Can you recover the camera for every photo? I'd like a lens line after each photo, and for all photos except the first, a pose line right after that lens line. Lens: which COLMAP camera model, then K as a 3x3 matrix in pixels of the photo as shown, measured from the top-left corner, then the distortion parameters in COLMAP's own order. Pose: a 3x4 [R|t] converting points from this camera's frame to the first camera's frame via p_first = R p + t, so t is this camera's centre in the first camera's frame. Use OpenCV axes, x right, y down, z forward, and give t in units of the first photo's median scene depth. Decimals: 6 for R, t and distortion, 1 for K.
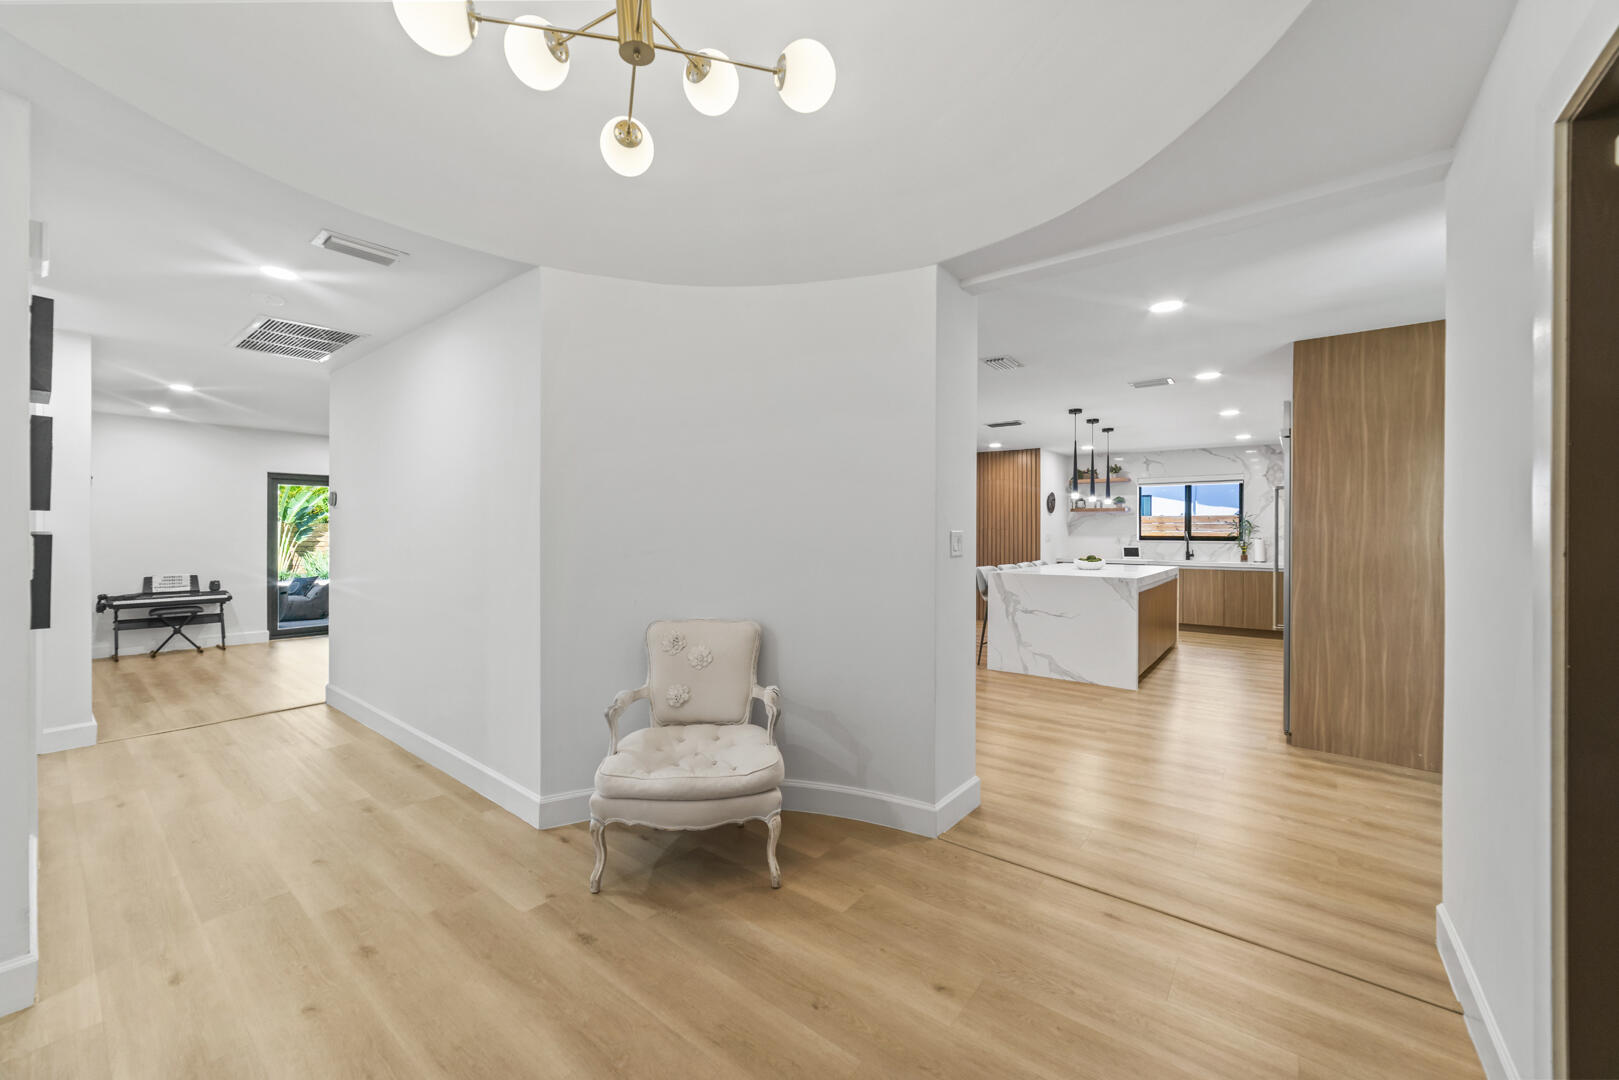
lens RADIAL K [[622.3, 0, 804.2], [0, 622.3, 531.7], [0, 0, 1]] dist [-0.016539, 0.005549]
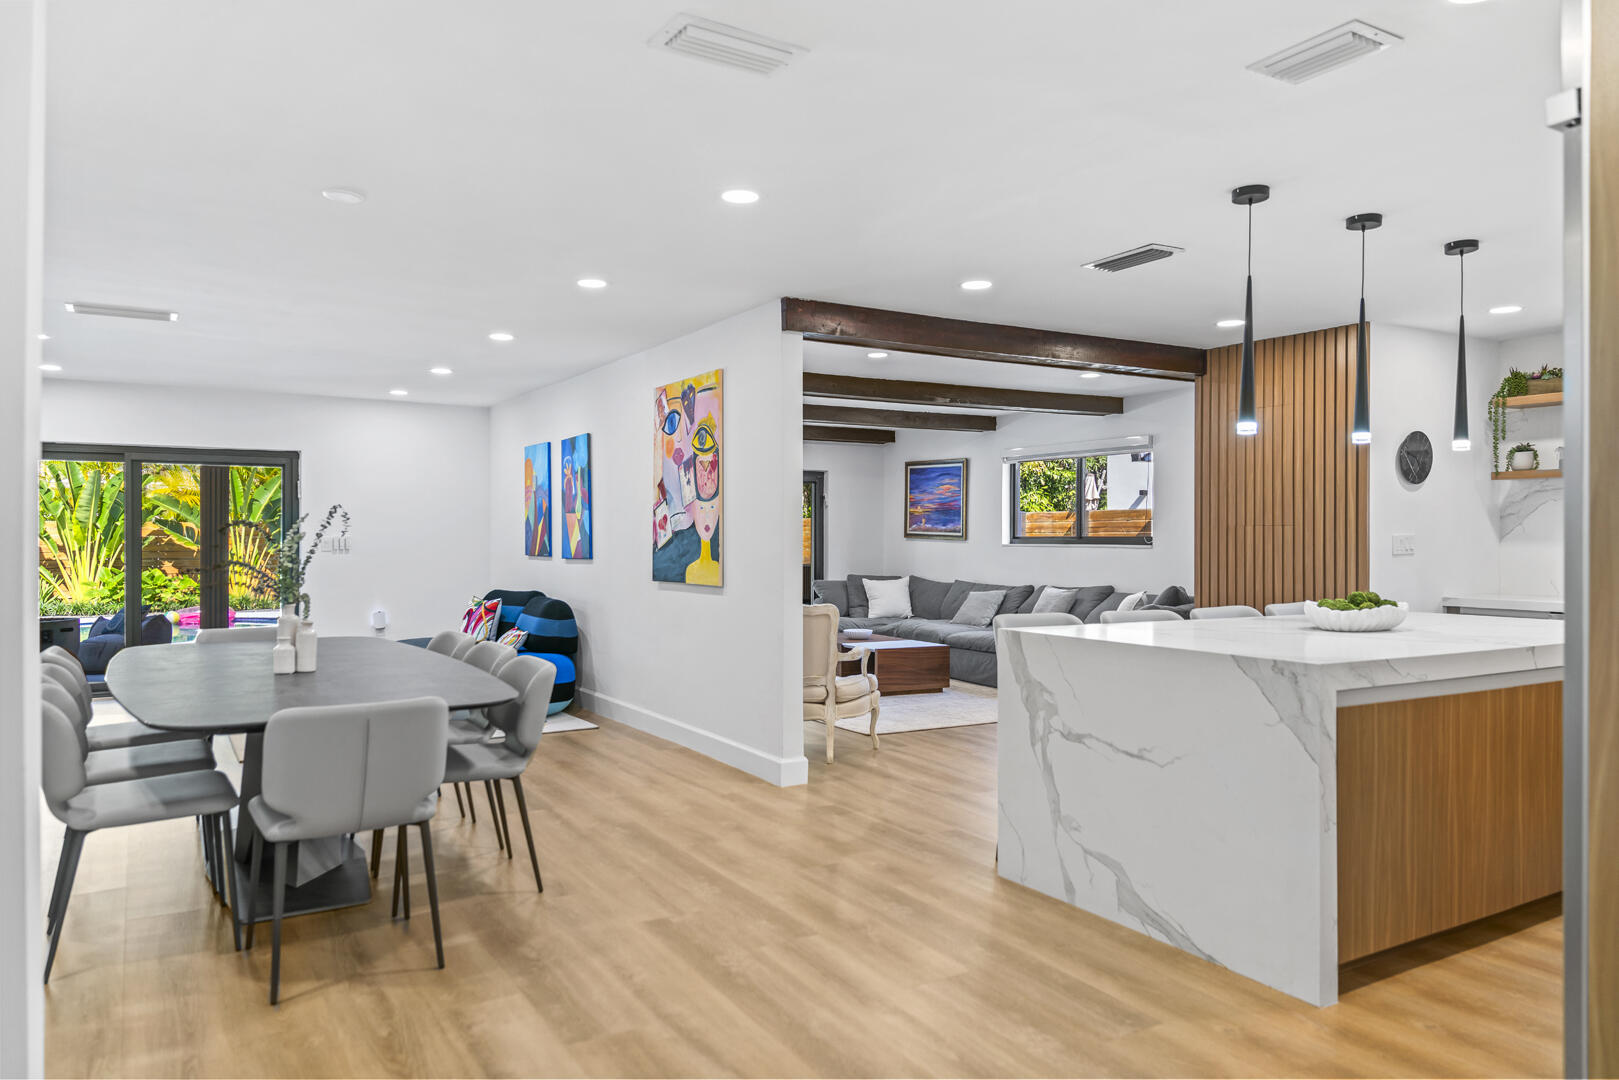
lens RADIAL K [[1066.5, 0, 800.1], [0, 1066.5, 538.6], [0, 0, 1]] dist [0.088555, -0.031200]
pose [[0.937705, -0.000994, -0.347431, 0.300036], [0.001358, 0.999999, 0.000805, 0.004557], [0.347430, -0.001227, 0.937705, 0.224952]]
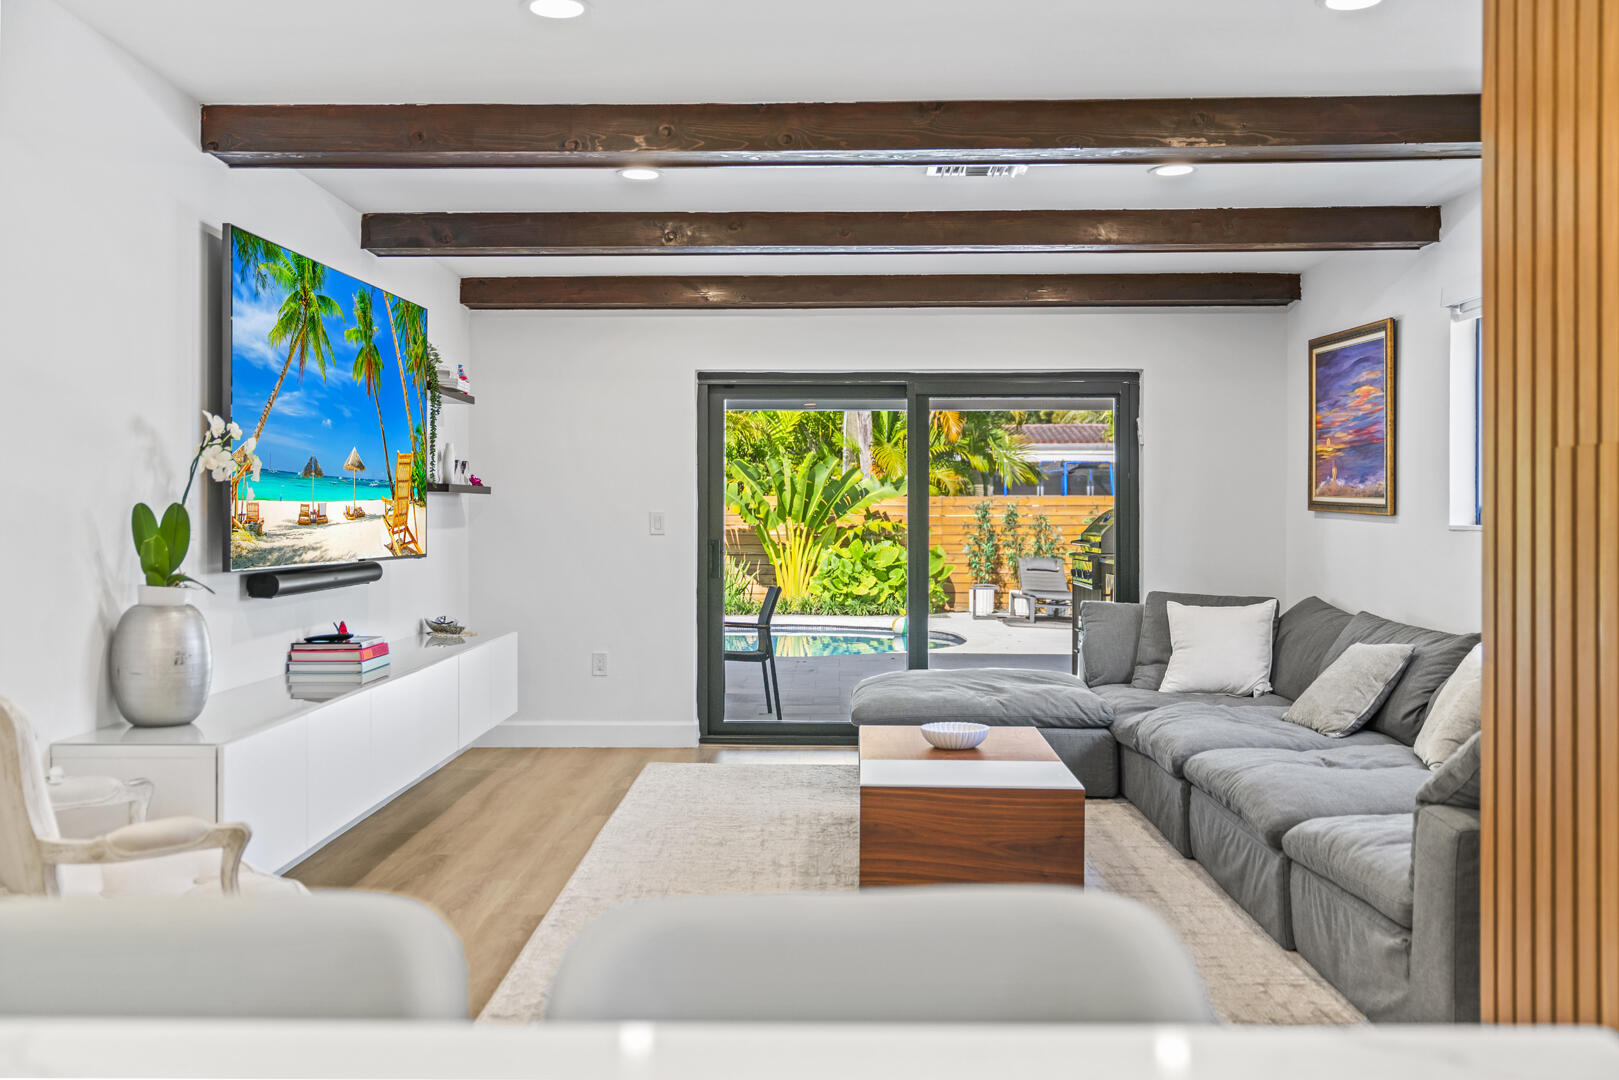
lens RADIAL K [[1508.3, 0, 808.2], [0, 1508.3, 515.4], [0, 0, 1]] dist [-0.003256, 0.000000]
pose [[0.623970, -0.003306, -0.781441, 0.453715], [0.001964, 0.999995, -0.002662, 0.009269], [0.781446, 0.000126, 0.623973, 0.834136]]
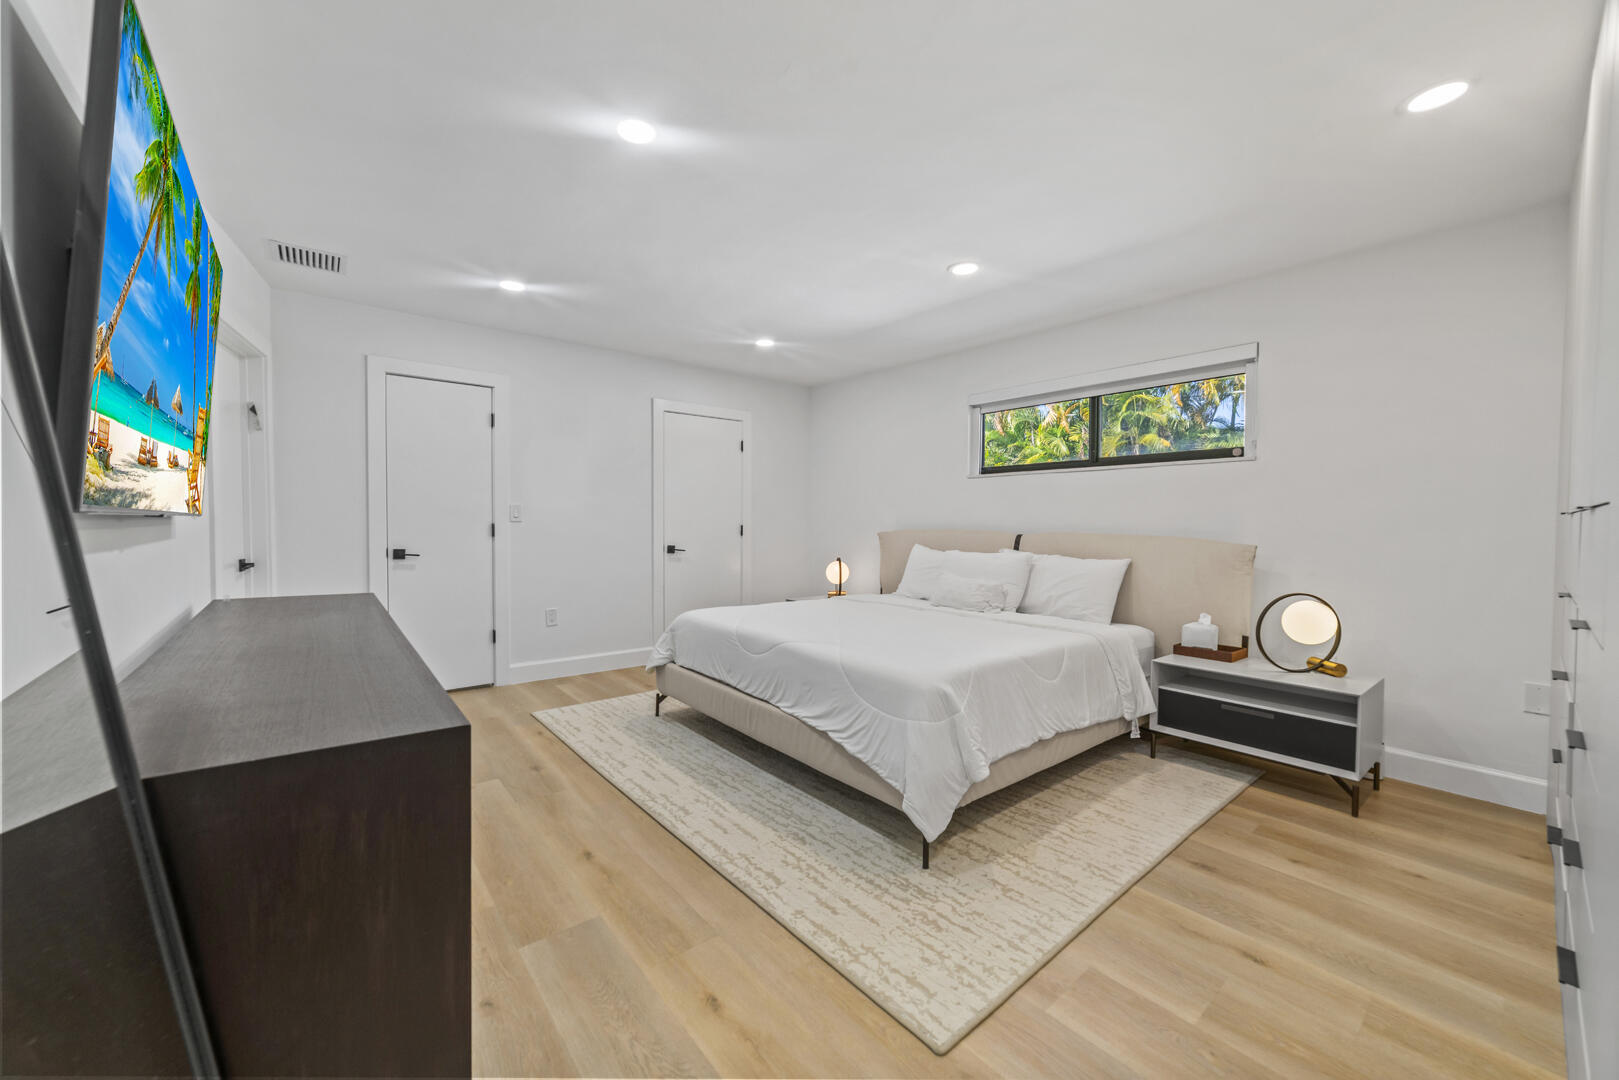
lens RADIAL K [[622.3, 0, 806.2], [0, 622.3, 546.3], [0, 0, 1]] dist [-0.016539, 0.005549]
pose [[0.985329, 0.018484, -0.169662, 0.092314], [-0.010772, 0.998871, 0.046262, 0.026030], [0.170326, -0.043756, 0.984416, 0.895964]]
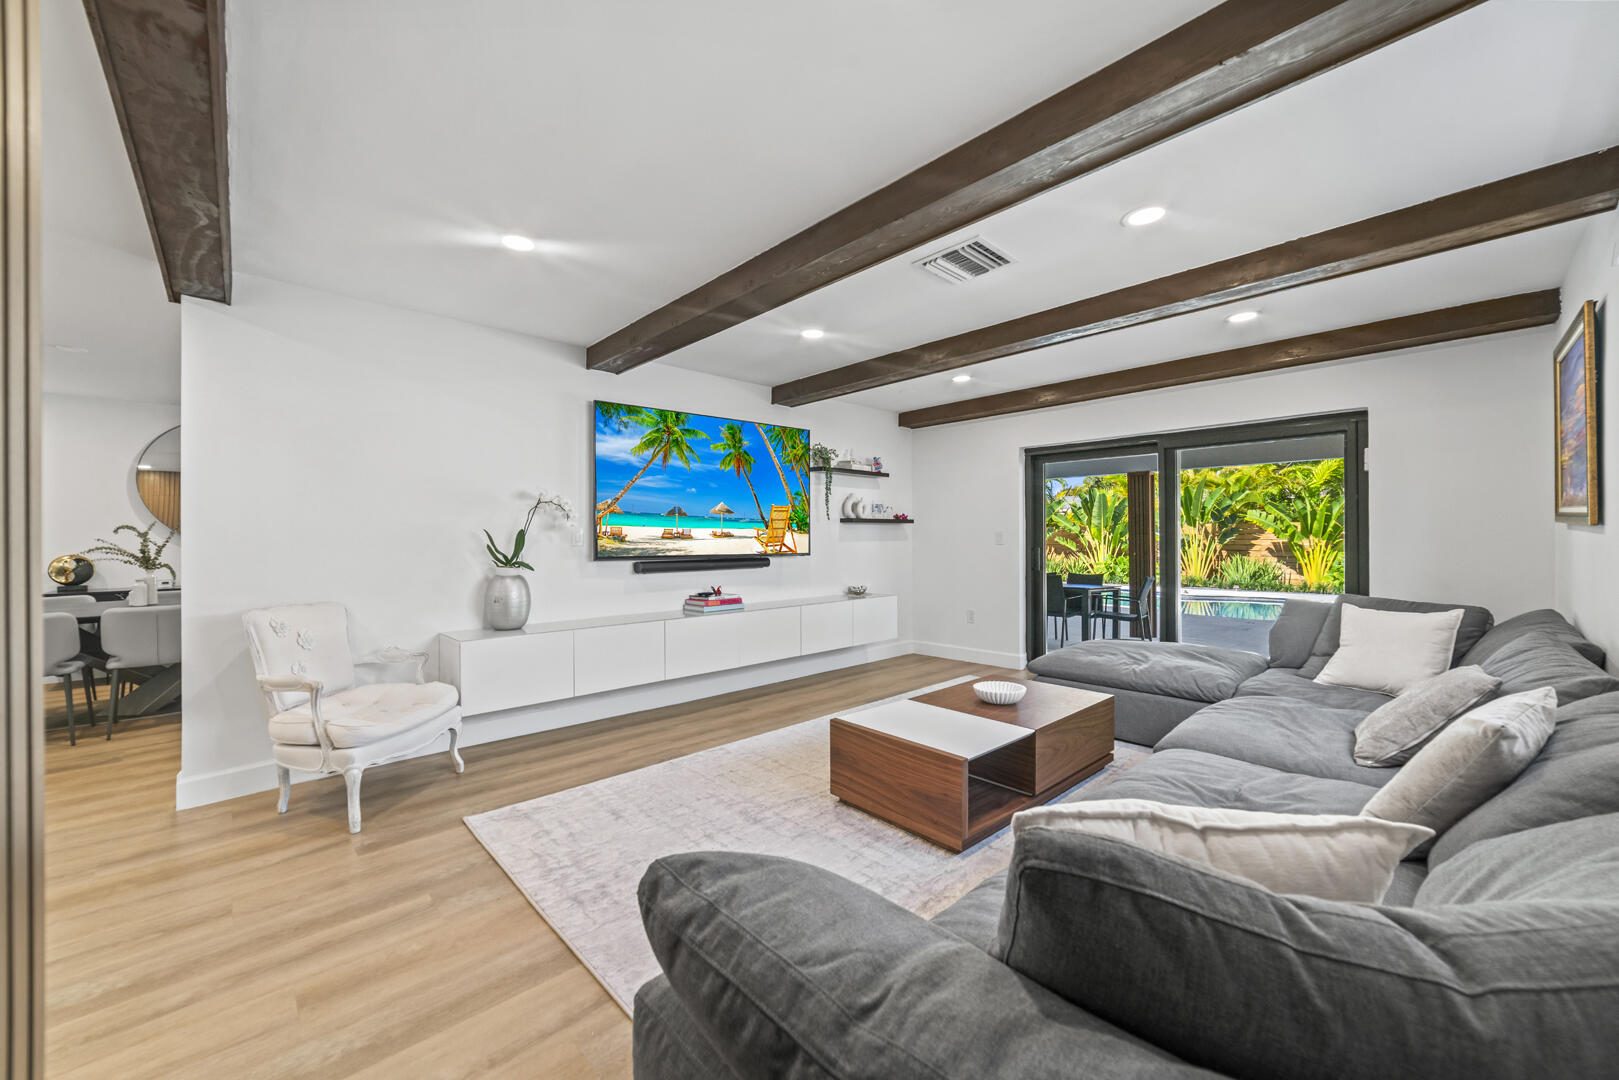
lens RADIAL K [[622.3, 0, 816.7], [0, 622.3, 541.7], [0, 0, 1]] dist [-0.016539, 0.005549]
pose [[-0.131864, 0.003072, -0.991263, 0.355507], [0.006133, 0.999979, 0.002283, 0.012722], [0.991249, -0.005779, -0.131881, 1.249610]]
